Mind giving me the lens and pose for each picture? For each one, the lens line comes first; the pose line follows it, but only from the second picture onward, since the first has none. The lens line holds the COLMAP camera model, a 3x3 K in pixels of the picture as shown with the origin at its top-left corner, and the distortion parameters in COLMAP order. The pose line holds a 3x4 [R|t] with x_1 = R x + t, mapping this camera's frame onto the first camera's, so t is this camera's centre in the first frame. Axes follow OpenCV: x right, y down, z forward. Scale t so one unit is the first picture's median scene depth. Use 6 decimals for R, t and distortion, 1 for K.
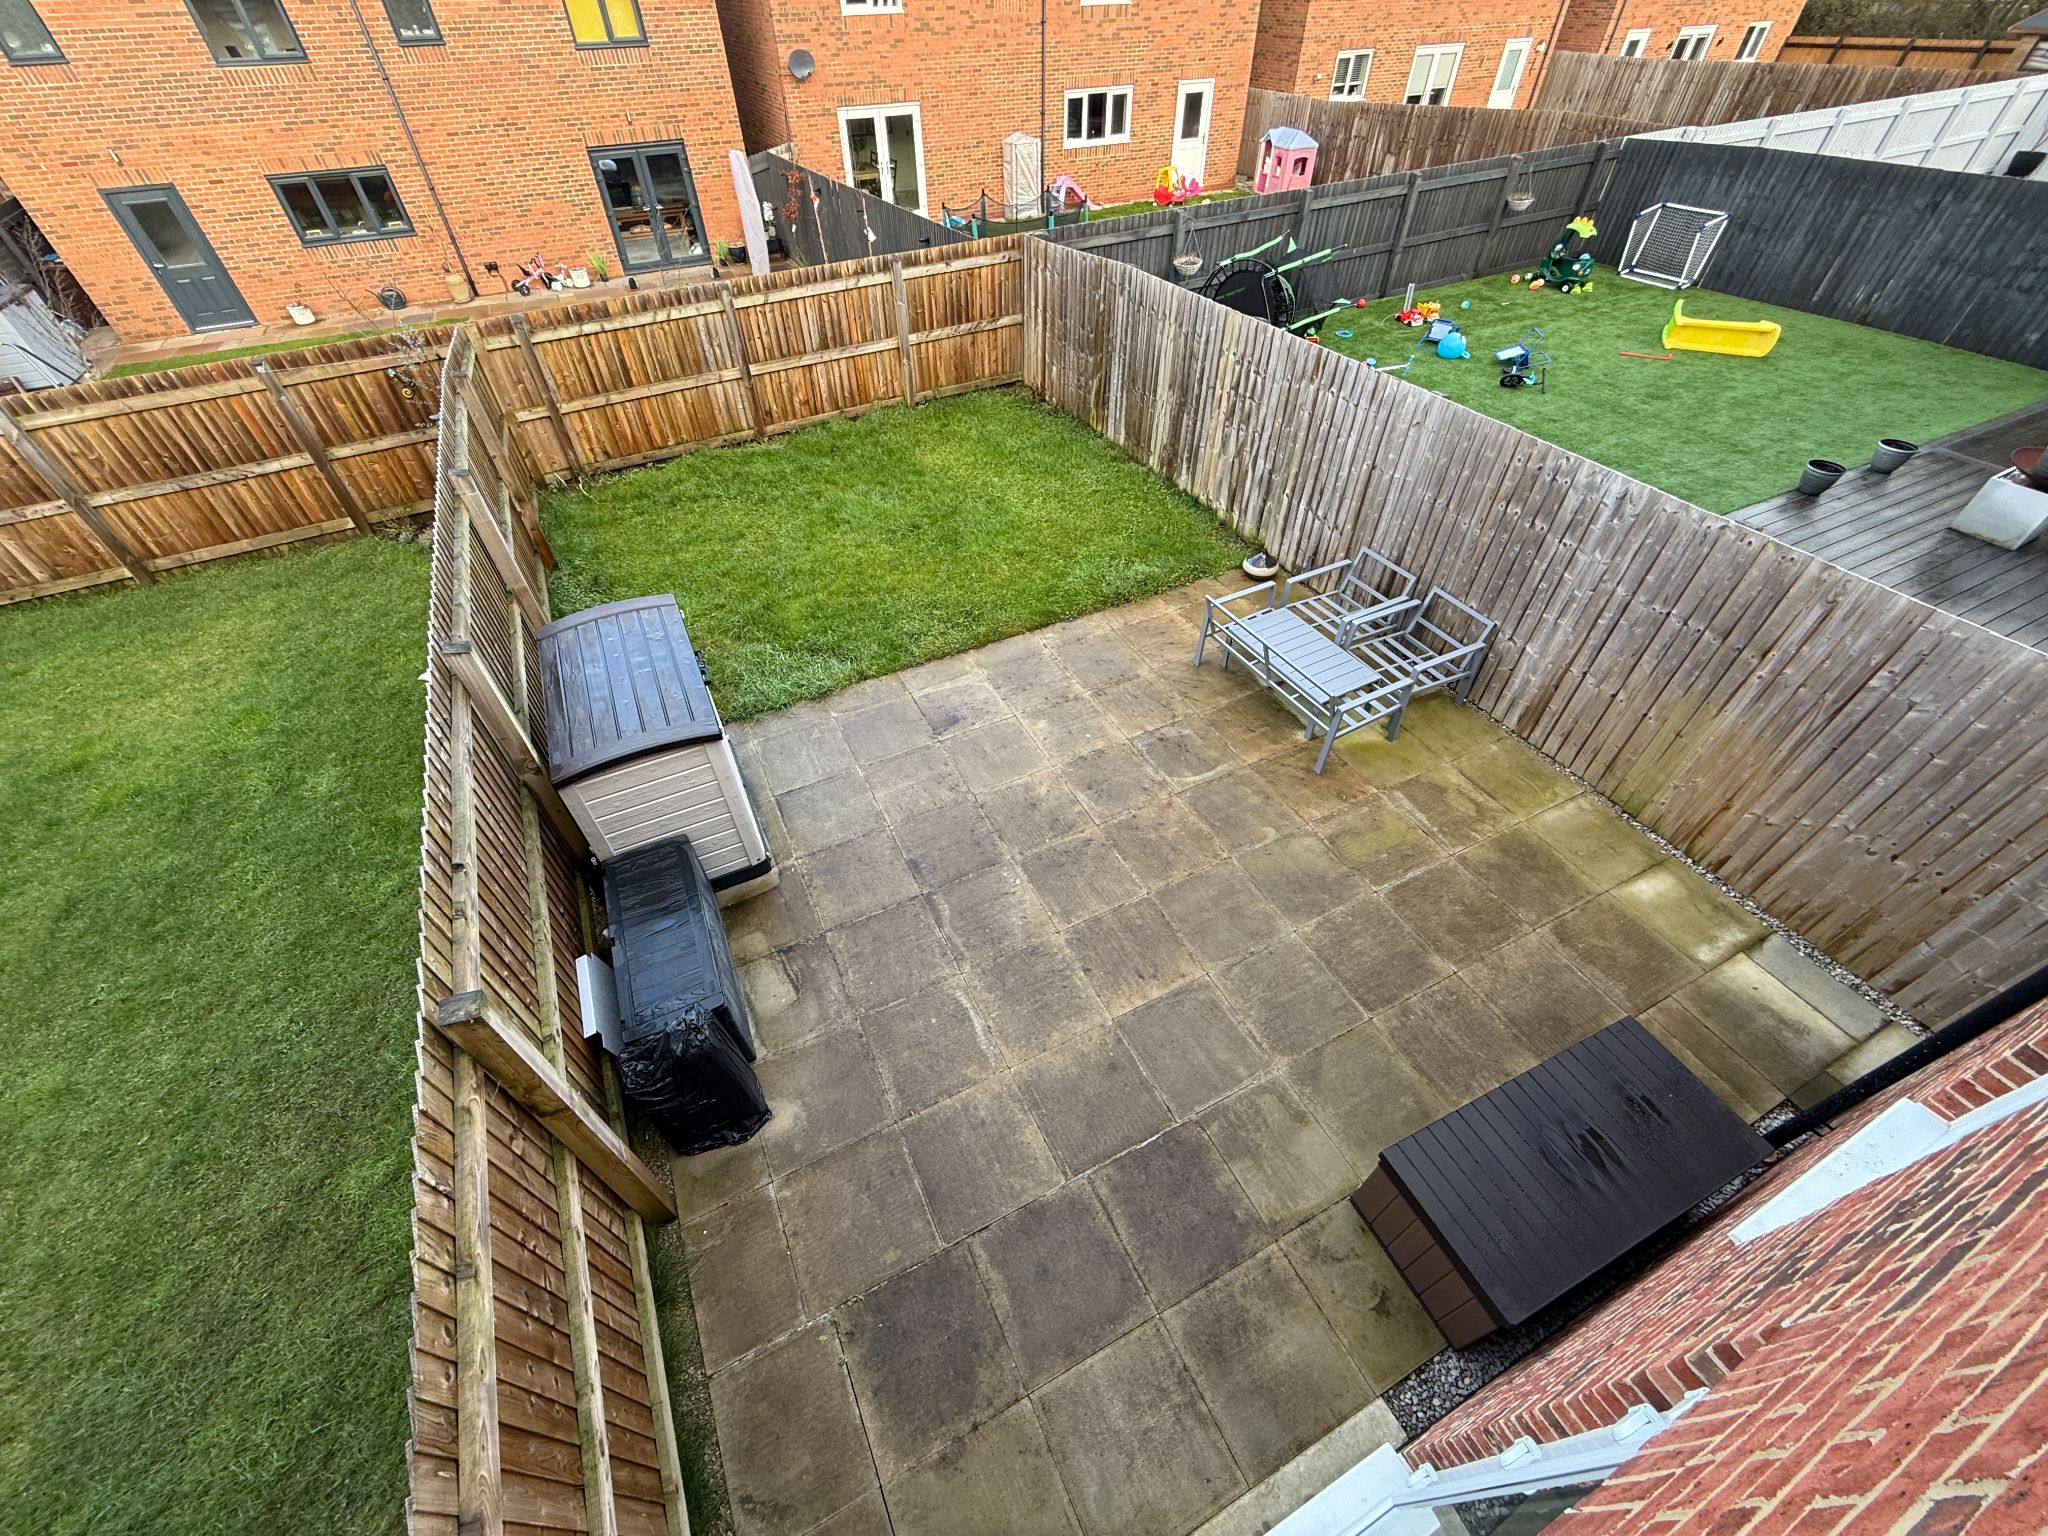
lens RADIAL K [[811.4, 0, 1016.7], [0, 811.4, 765.8], [0, 0, 1]] dist [-0.001473, 0.000127]
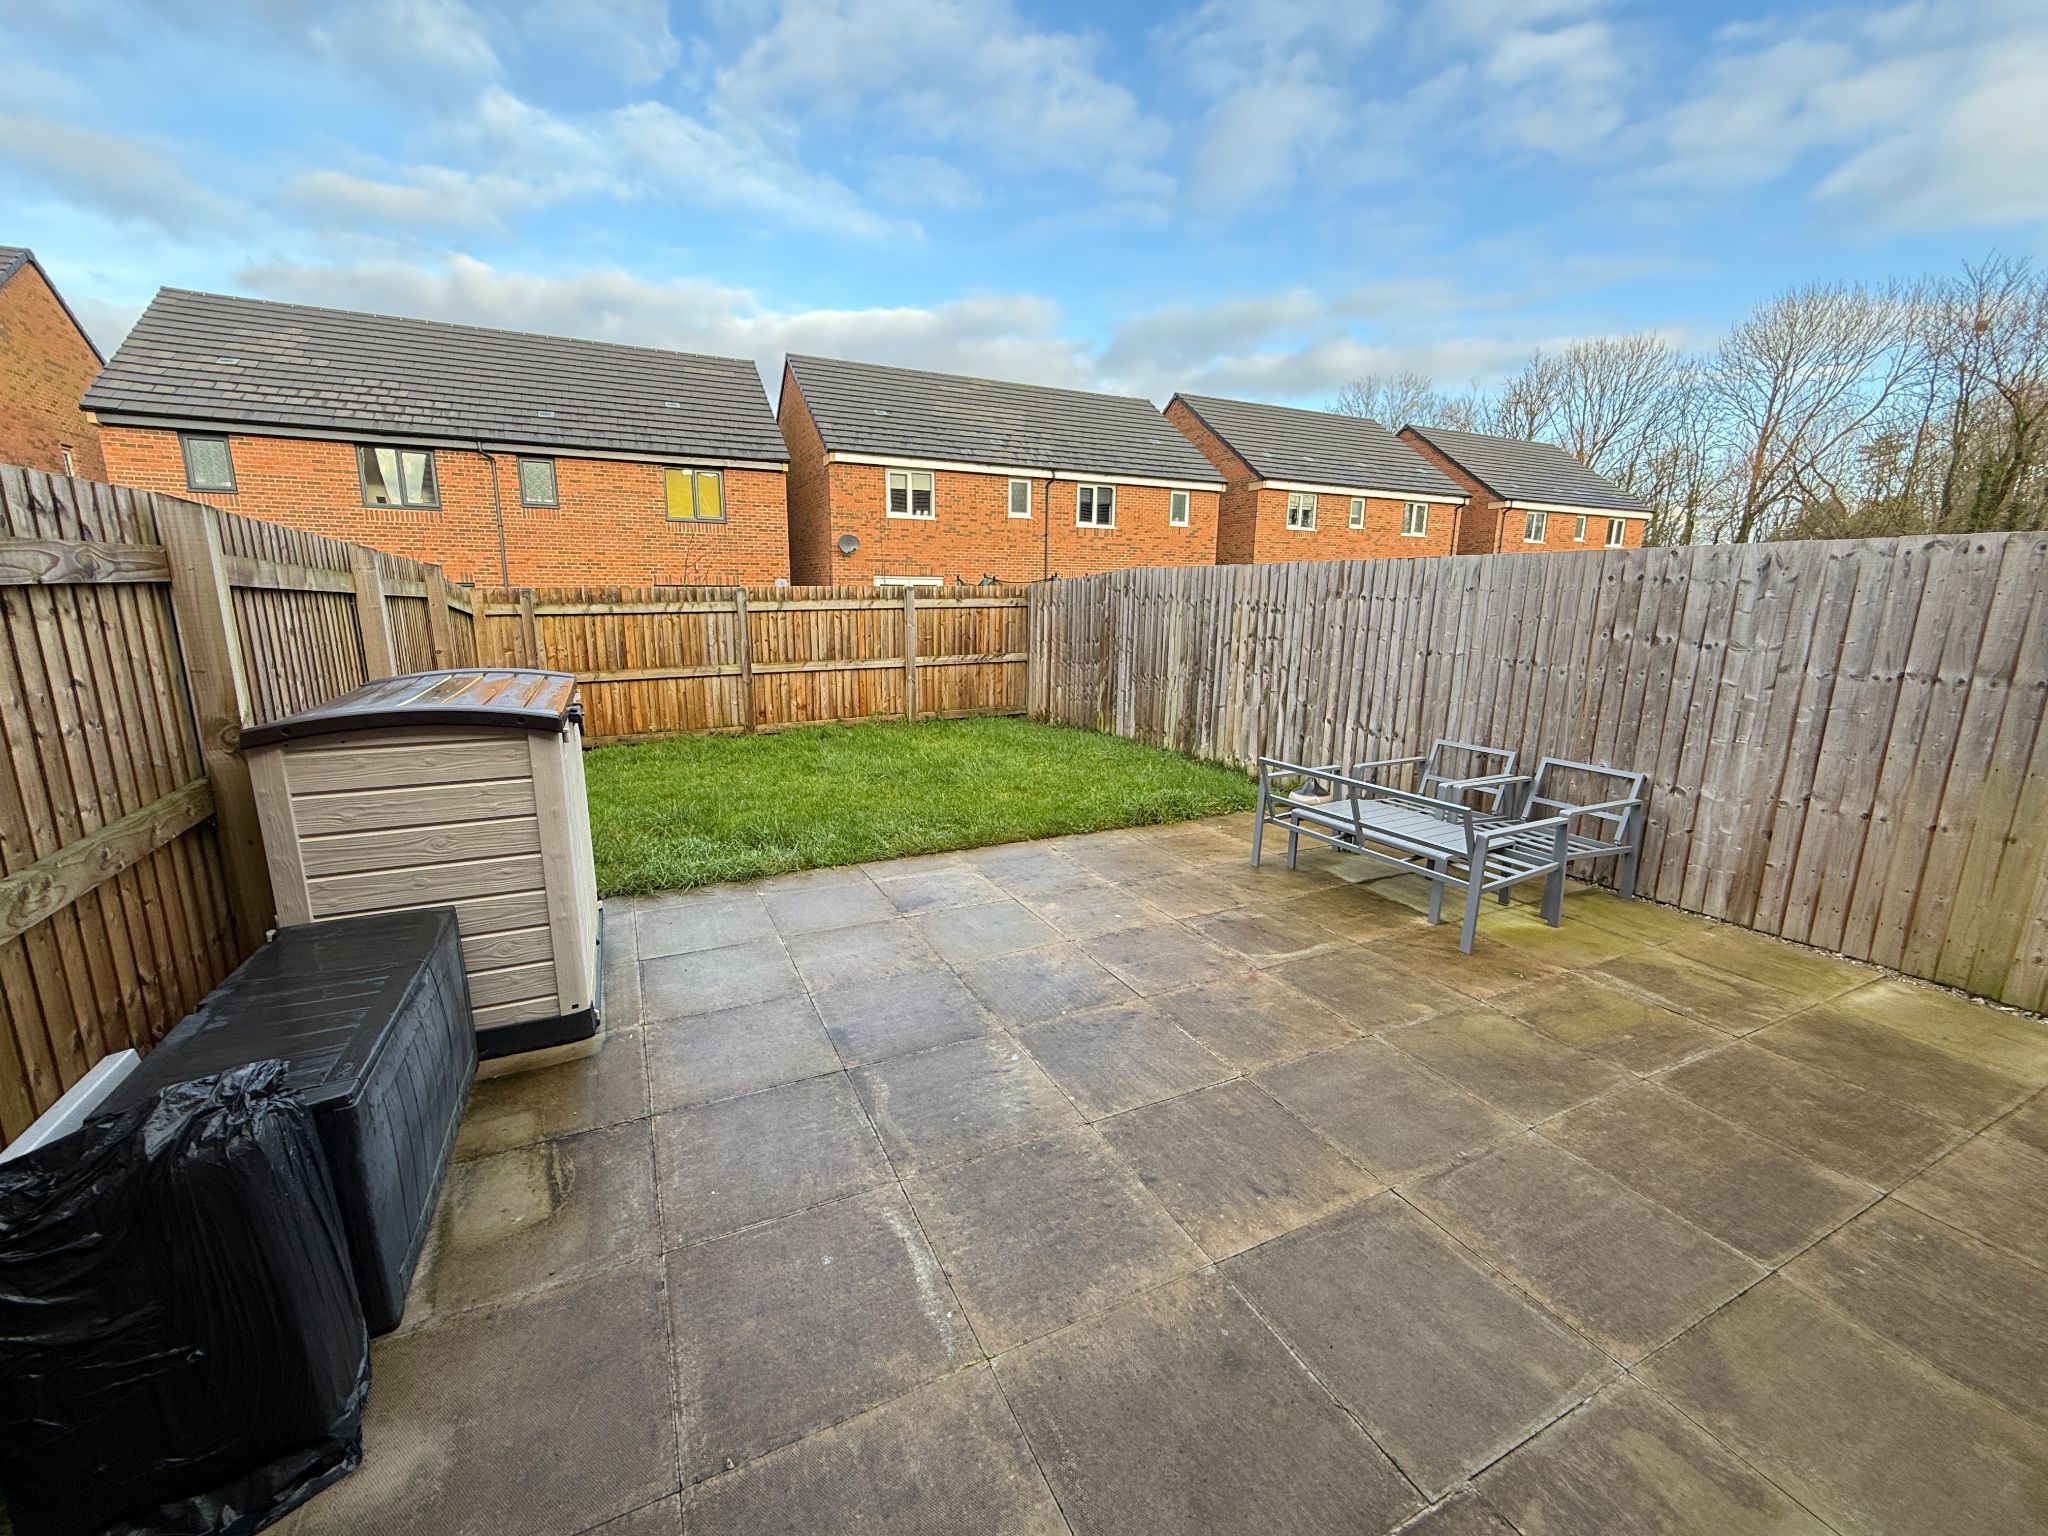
lens RADIAL K [[831.8, 0, 1022.8], [0, 831.8, 767.4], [0, 0, 1]] dist [-0.001200, 0.000461]
pose [[0.999616, 0.027295, 0.004814, -0.000672], [-0.020377, 0.841476, -0.539910, 0.185680], [-0.018788, 0.539604, 0.841709, 0.252328]]
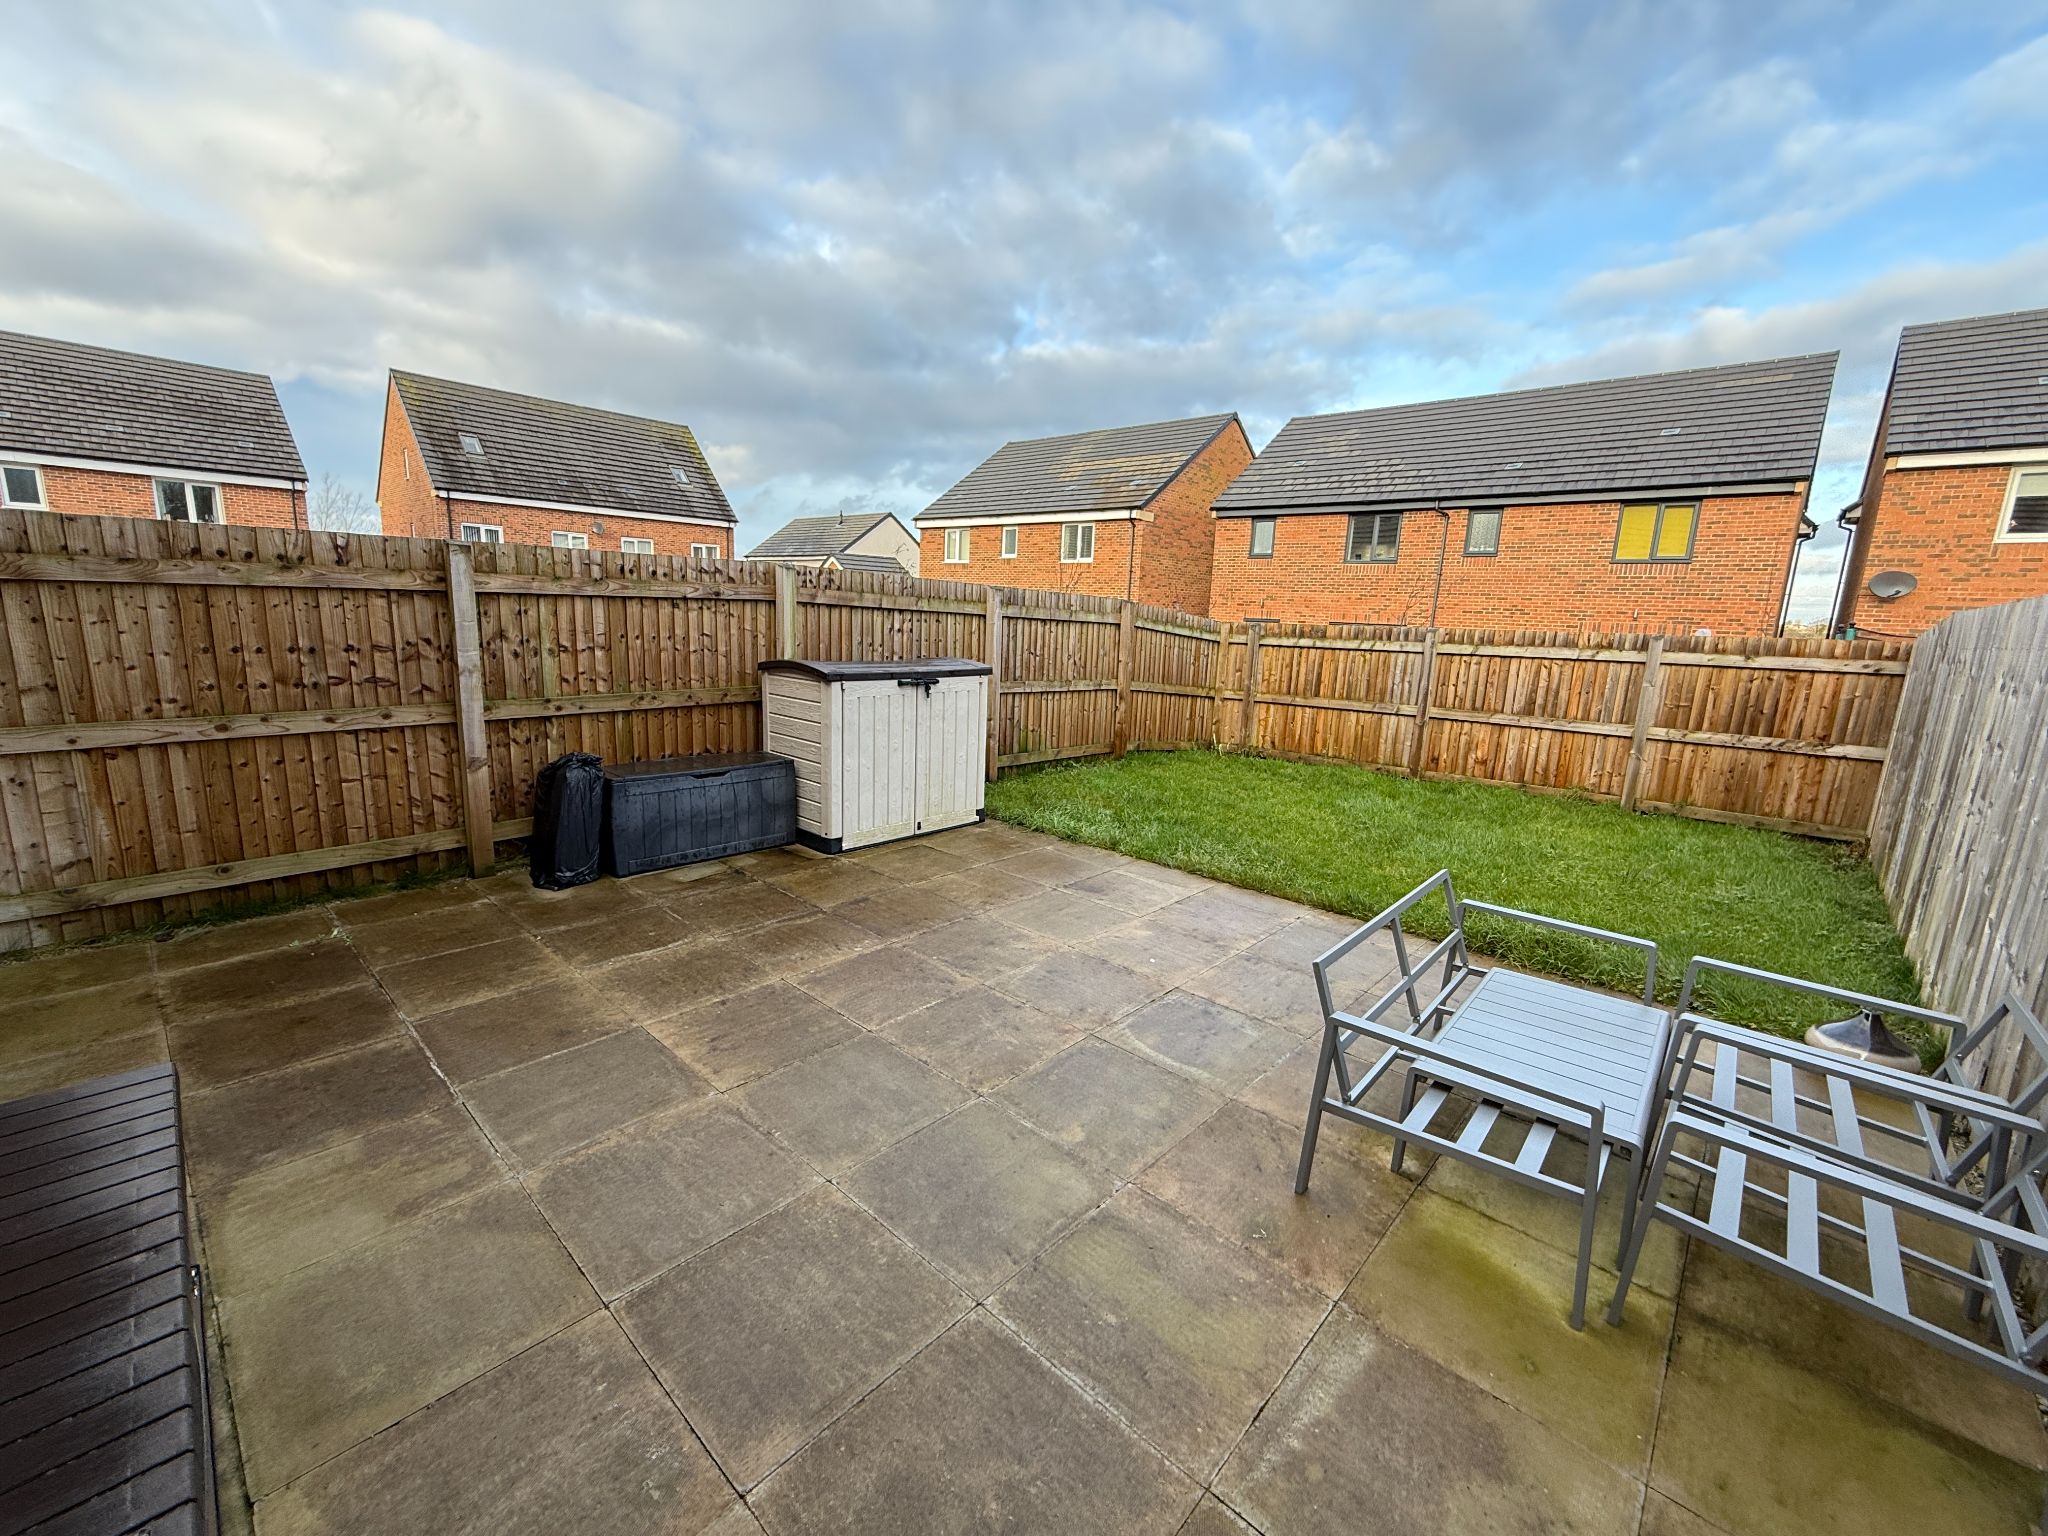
lens RADIAL K [[831.8, 0, 1022.8], [0, 831.8, 767.4], [0, 0, 1]] dist [-0.001200, 0.000461]
pose [[0.365234, 0.206580, -0.907705, 0.481249], [-0.689074, 0.715604, -0.114403, 0.000282], [0.625924, 0.667260, 0.403712, 0.425537]]
